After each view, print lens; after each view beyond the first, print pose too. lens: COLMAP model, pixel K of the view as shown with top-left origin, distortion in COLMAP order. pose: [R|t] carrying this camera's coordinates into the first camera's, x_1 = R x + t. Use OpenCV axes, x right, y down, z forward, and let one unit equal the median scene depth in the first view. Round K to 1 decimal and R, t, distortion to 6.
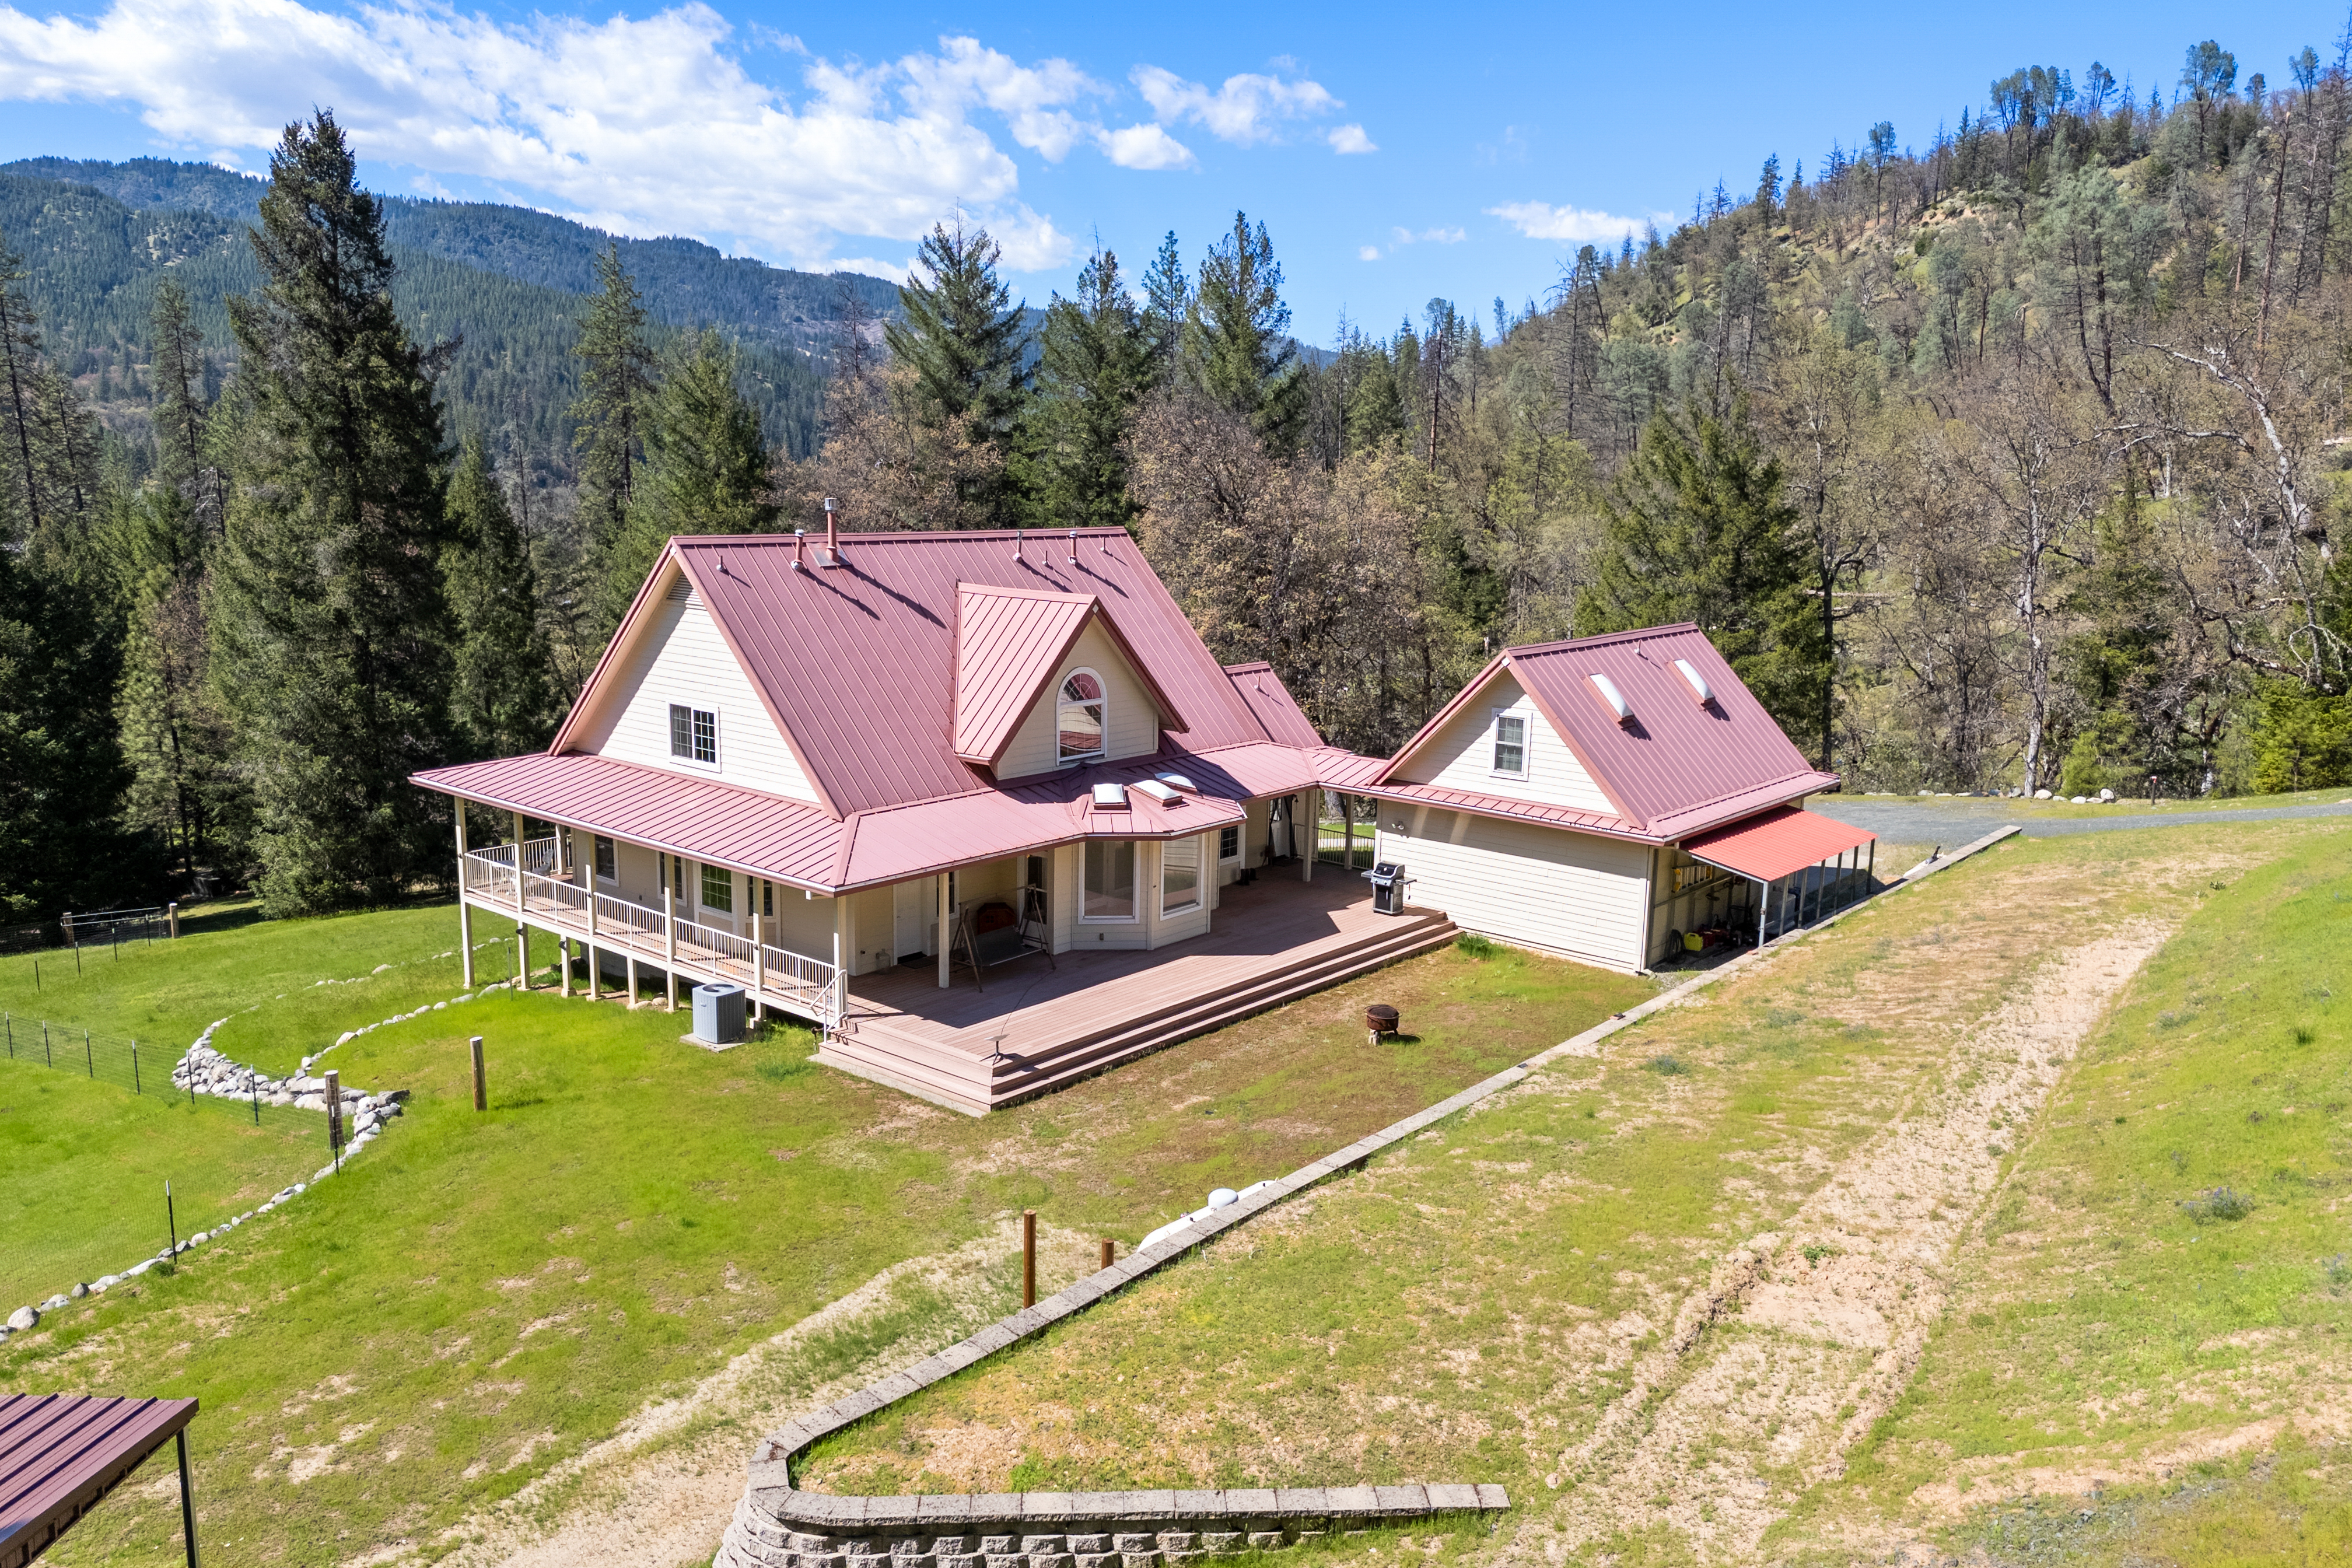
lens RADIAL K [[1758.6, 0, 1184.9], [0, 1758.6, 754.6], [0, 0, 1]] dist [0.125103, -0.156707]
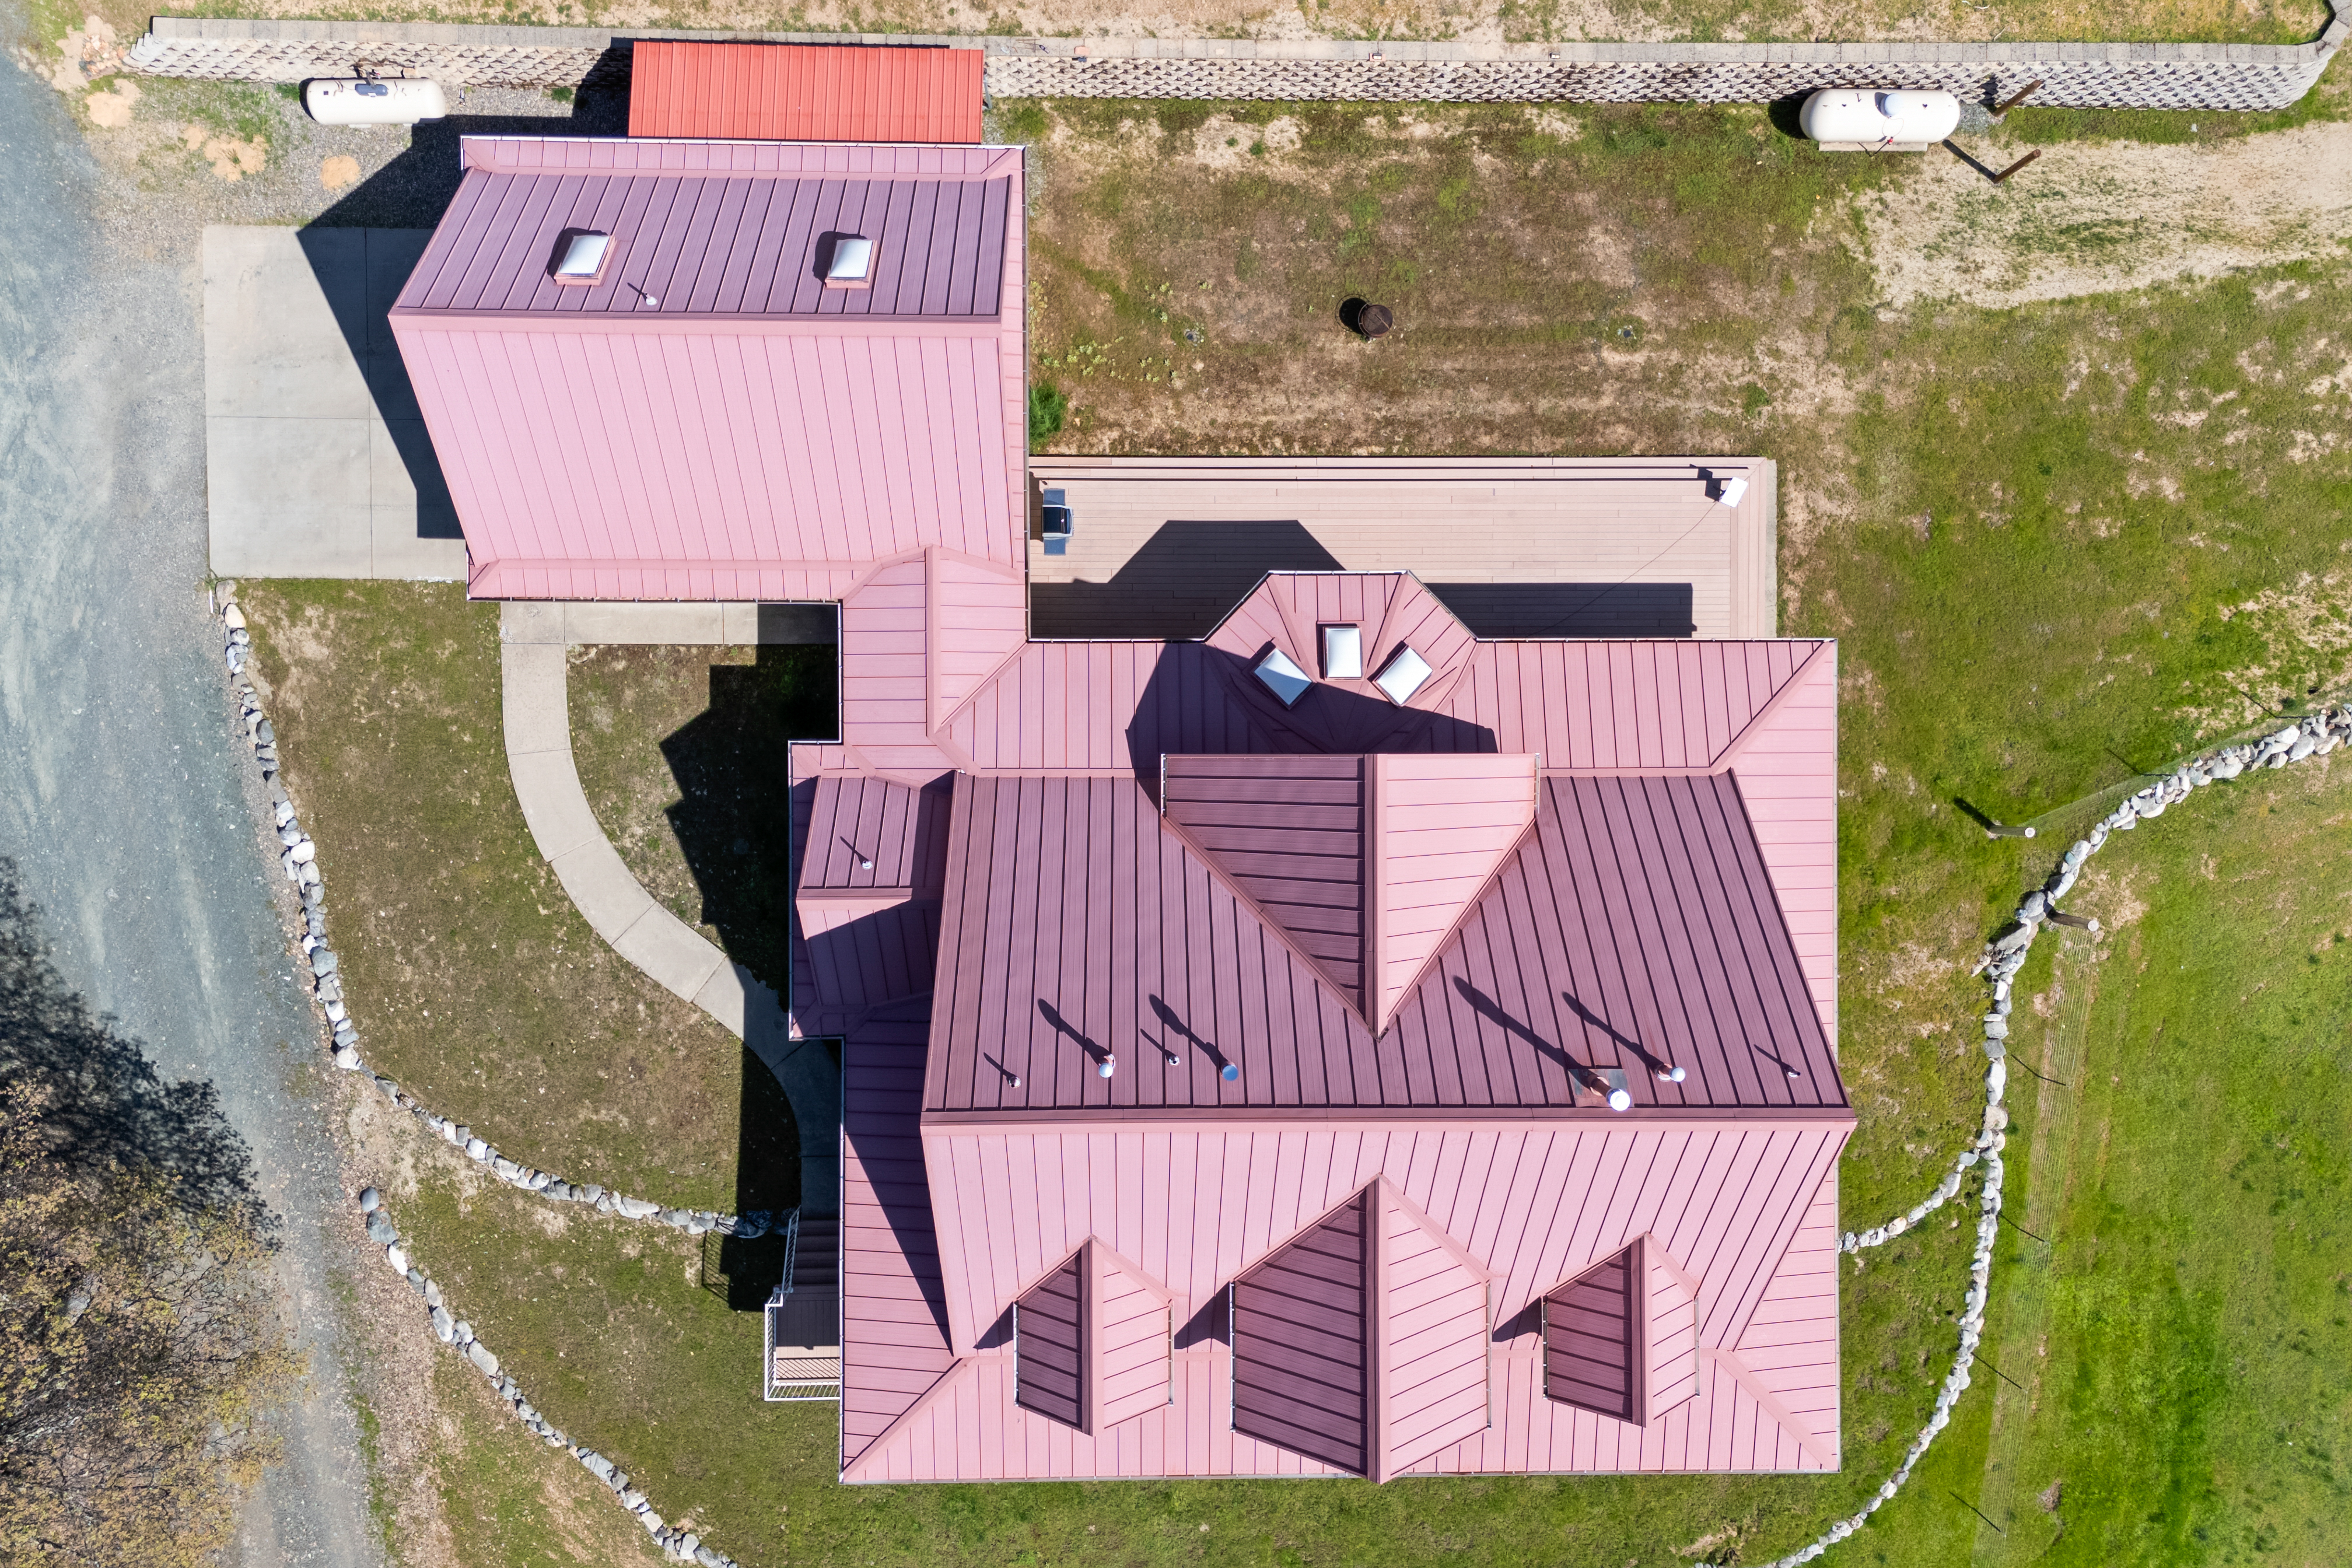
lens RADIAL K [[1741.2, 0, 1184.3], [0, 1741.2, 773.2], [0, 0, 1]] dist [0.066133, -0.048738]
pose [[-0.646654, -0.761716, -0.040343, 0.025457], [0.095237, -0.133100, 0.986516, -0.897357], [-0.756815, 0.634093, 0.158613, 1.082487]]
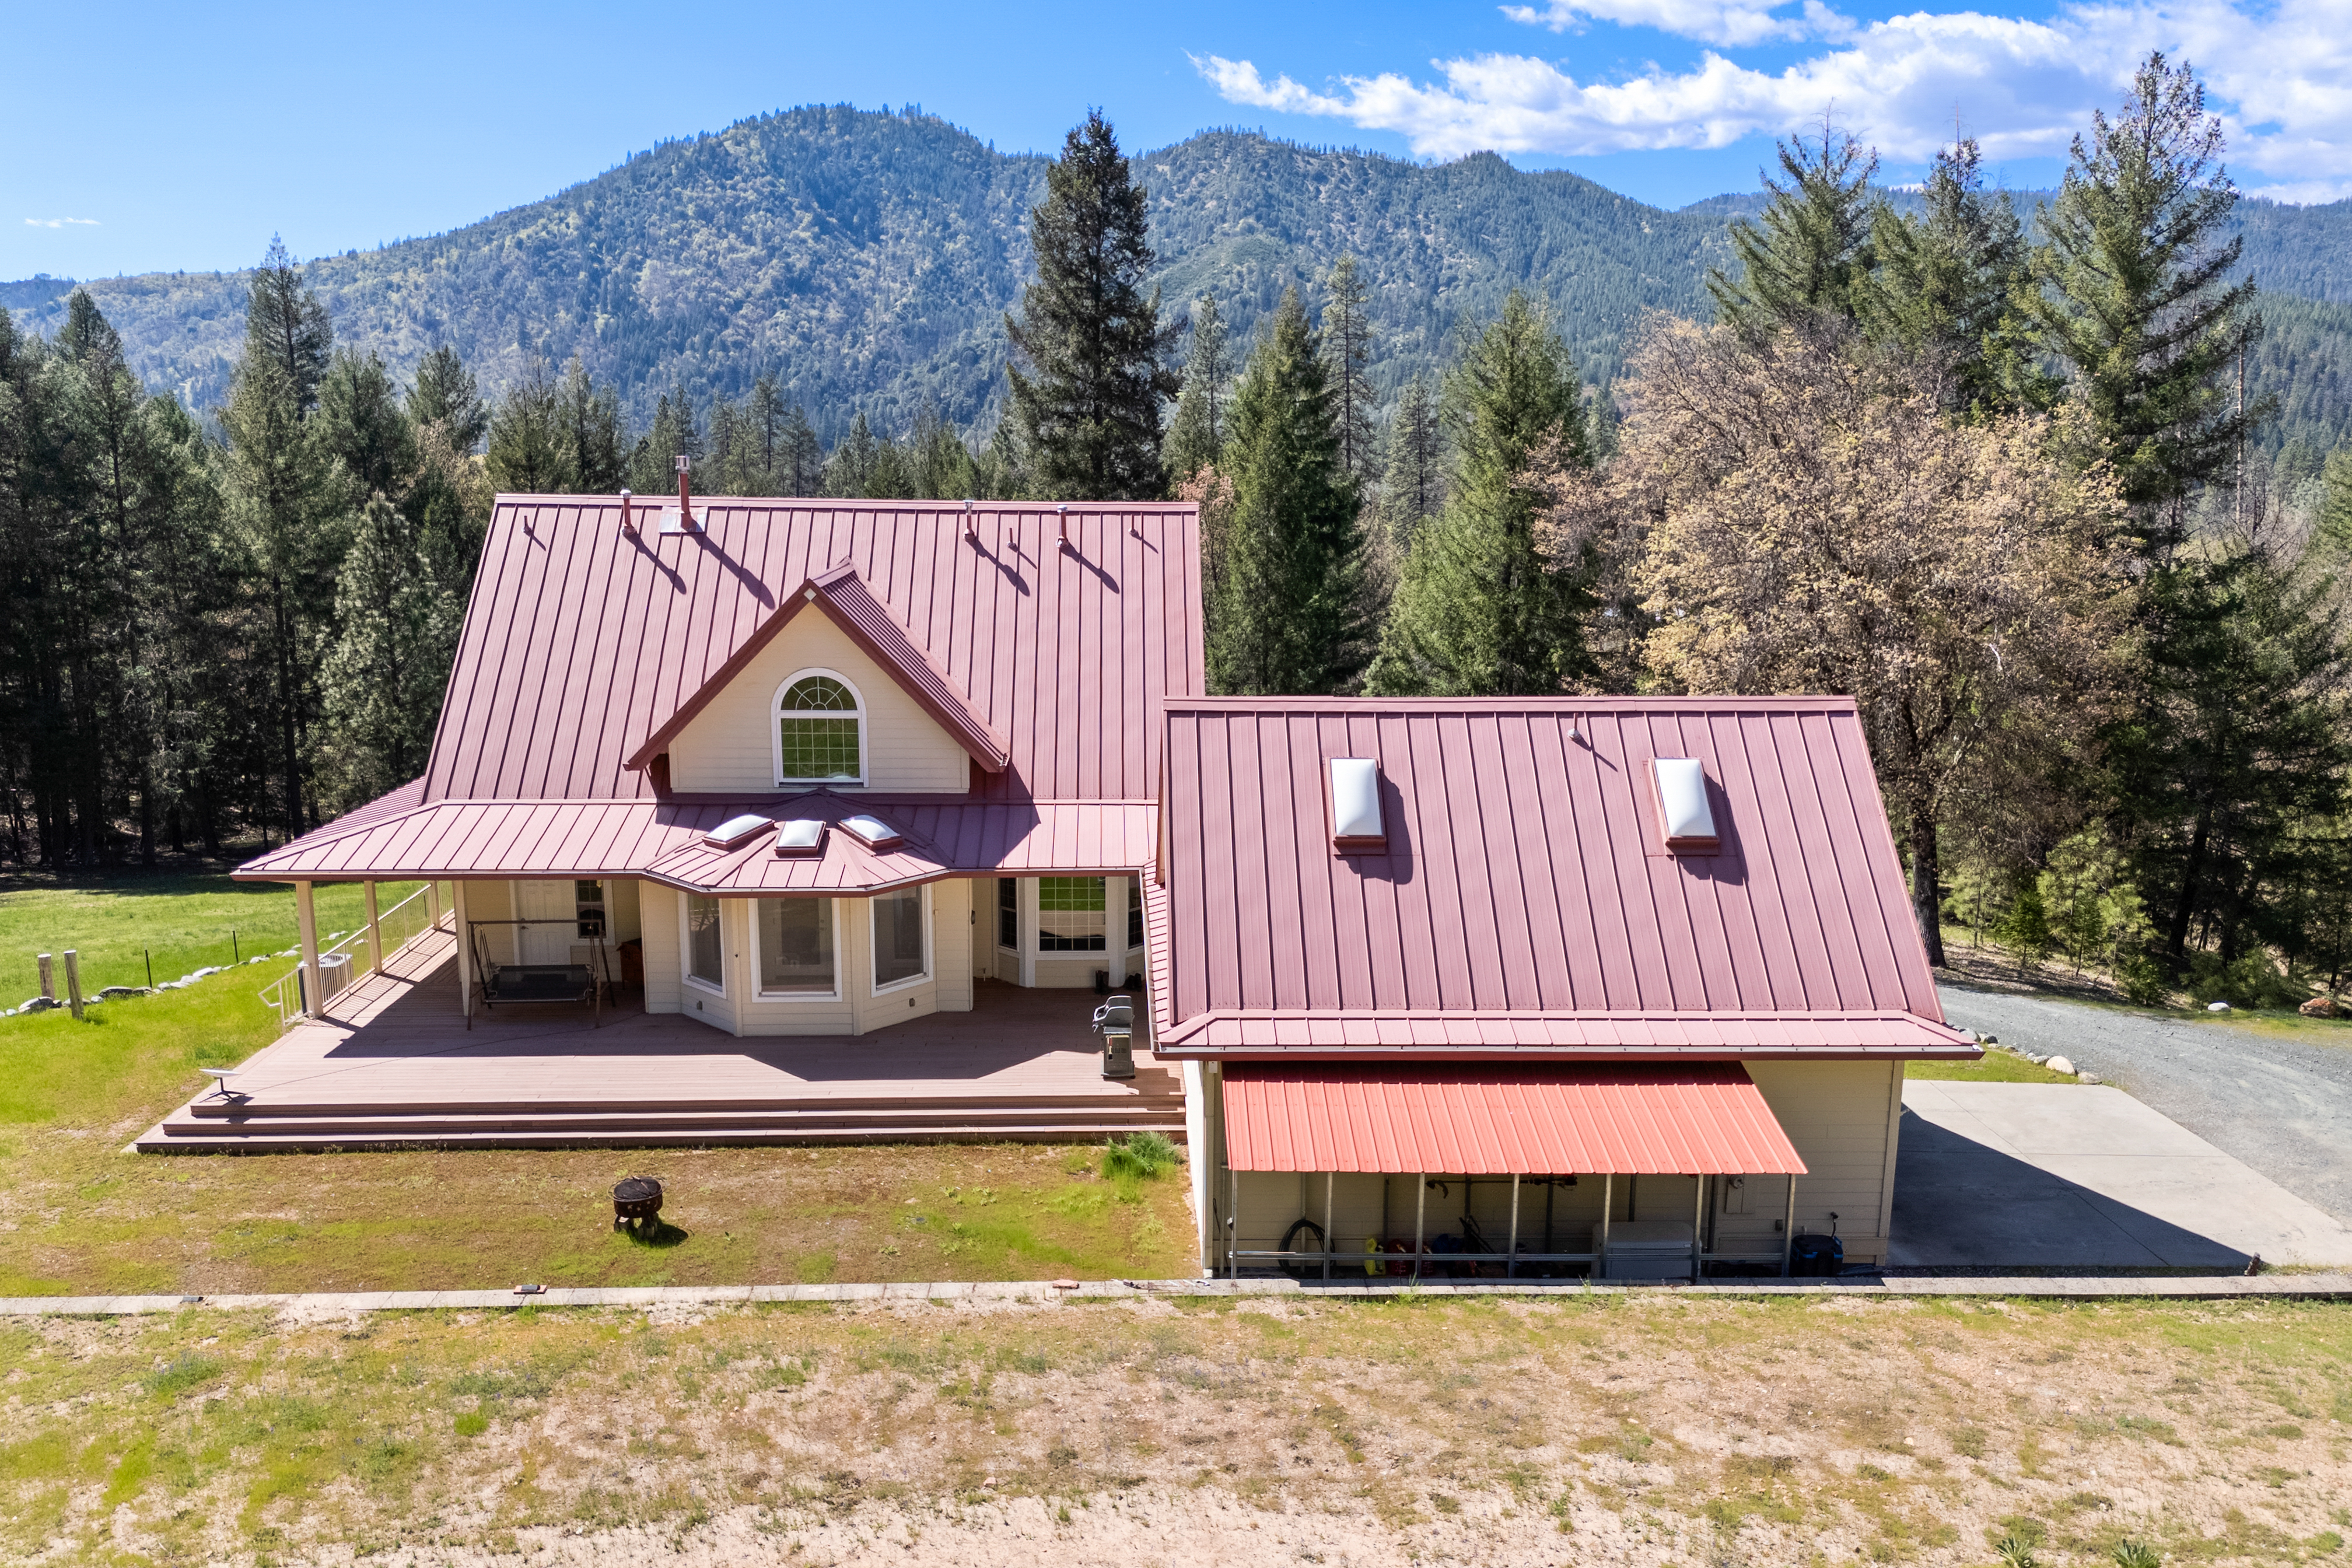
lens RADIAL K [[1779.2, 0, 1171.8], [0, 1779.2, 790.2], [0, 0, 1]] dist [0.035549, -0.001748]
pose [[0.668676, 0.131445, -0.731844, 0.734522], [-0.118798, 0.990493, 0.069356, -0.080531], [0.734003, 0.040565, 0.677934, 0.667614]]
